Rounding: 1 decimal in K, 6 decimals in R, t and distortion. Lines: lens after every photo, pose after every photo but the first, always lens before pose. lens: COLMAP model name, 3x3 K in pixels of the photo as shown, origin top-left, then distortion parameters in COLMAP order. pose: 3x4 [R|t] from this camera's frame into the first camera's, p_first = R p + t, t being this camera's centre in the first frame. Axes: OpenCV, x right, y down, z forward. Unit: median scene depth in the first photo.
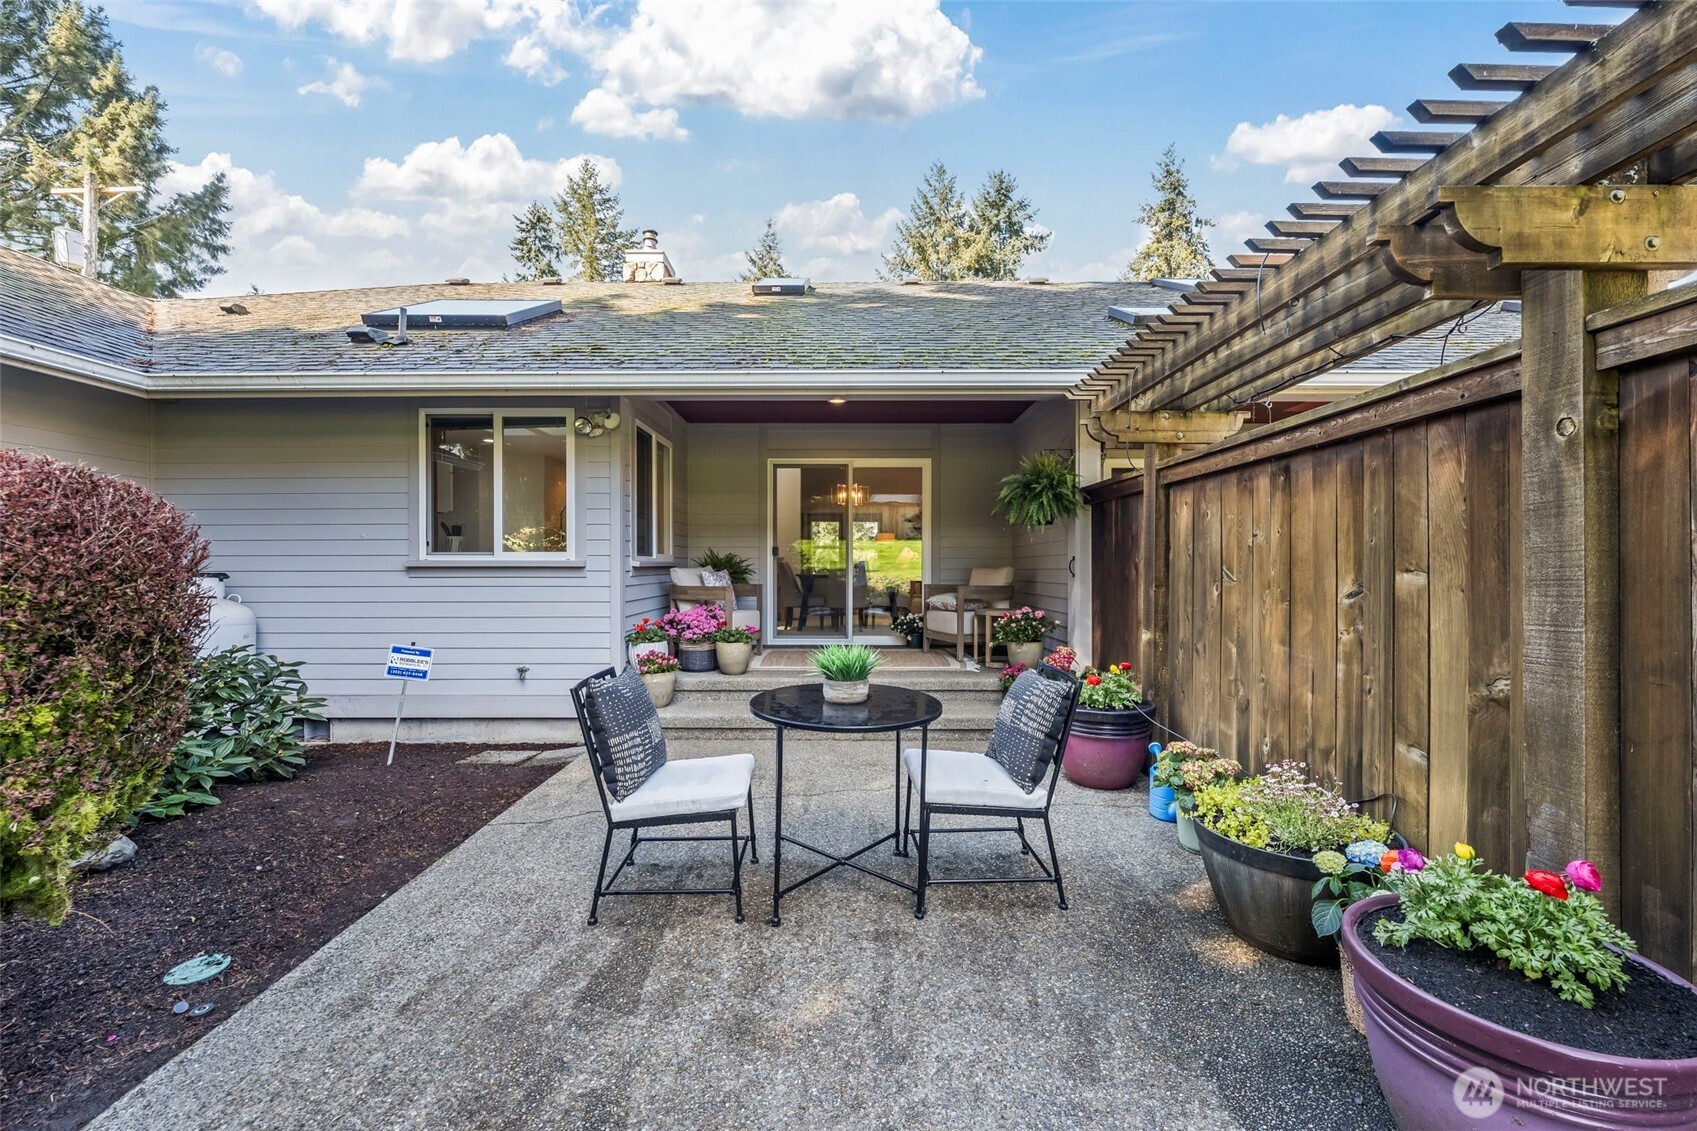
lens RADIAL K [[700.6, 0, 842.3], [0, 700.6, 556.7], [0, 0, 1]] dist [0.000996, -0.000033]
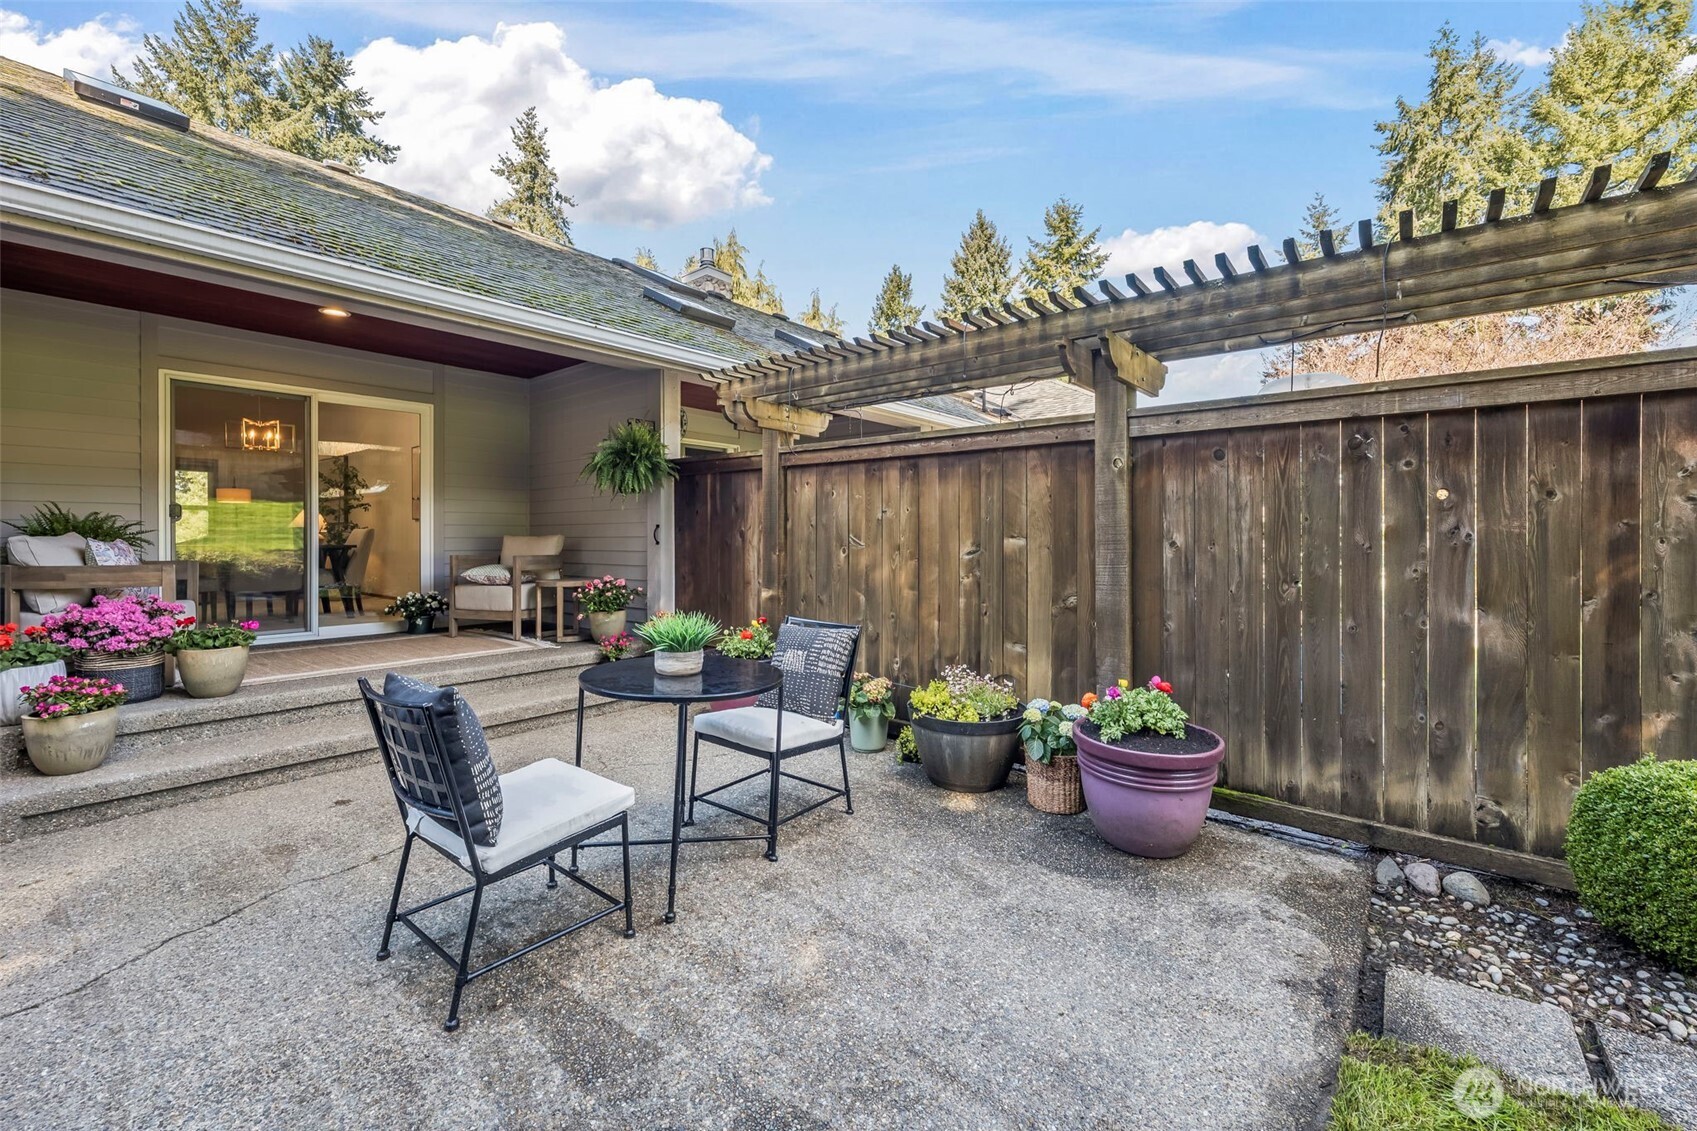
lens RADIAL K [[725.9, 0, 847.3], [0, 725.9, 522.5], [0, 0, 1]] dist [0.000759, 0.000276]
pose [[0.623307, 0.014965, 0.781834, -0.619933], [-0.011673, 0.999884, -0.009832, 0.005981], [-0.781890, -0.002998, 0.623409, 0.195667]]
